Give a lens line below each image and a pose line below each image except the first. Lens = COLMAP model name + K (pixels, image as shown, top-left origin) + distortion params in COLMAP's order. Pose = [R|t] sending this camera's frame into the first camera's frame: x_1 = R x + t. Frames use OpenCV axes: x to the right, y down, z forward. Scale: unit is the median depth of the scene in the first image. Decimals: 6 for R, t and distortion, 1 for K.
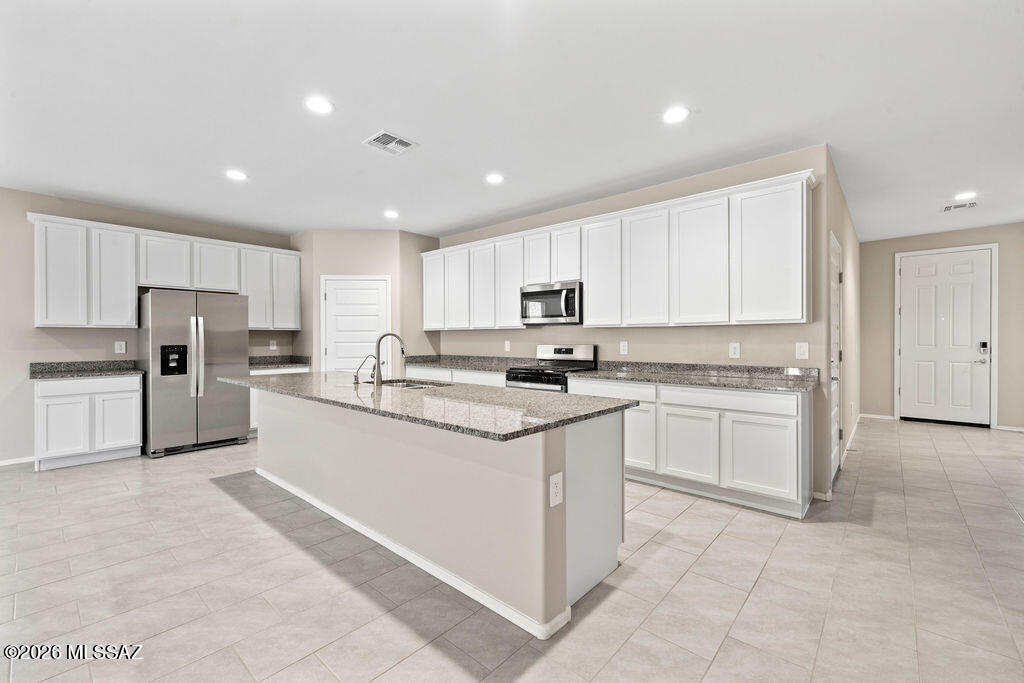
lens RADIAL K [[435.0, 0, 510.8], [0, 435.0, 342.7], [0, 0, 1]] dist [-0.000997, 0.000111]
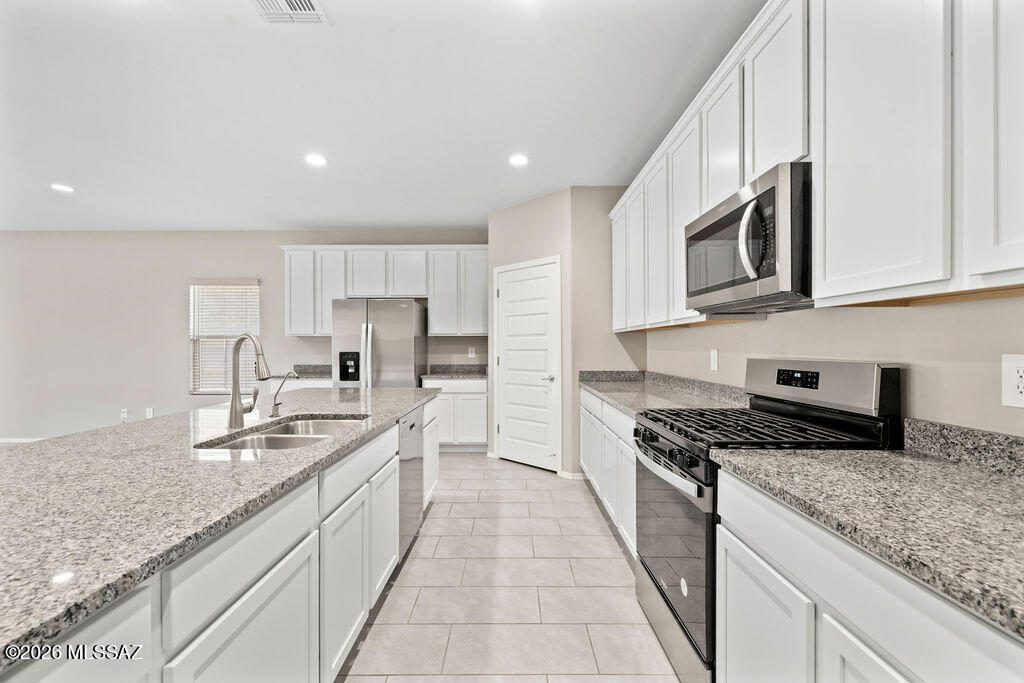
lens RADIAL K [[435.0, 0, 510.8], [0, 435.0, 342.7], [0, 0, 1]] dist [-0.000997, 0.000111]
pose [[0.668612, -0.005644, -0.743590, 0.228733], [-0.006000, 0.999898, -0.012985, -0.004453], [0.743587, 0.013143, 0.668510, 0.575337]]
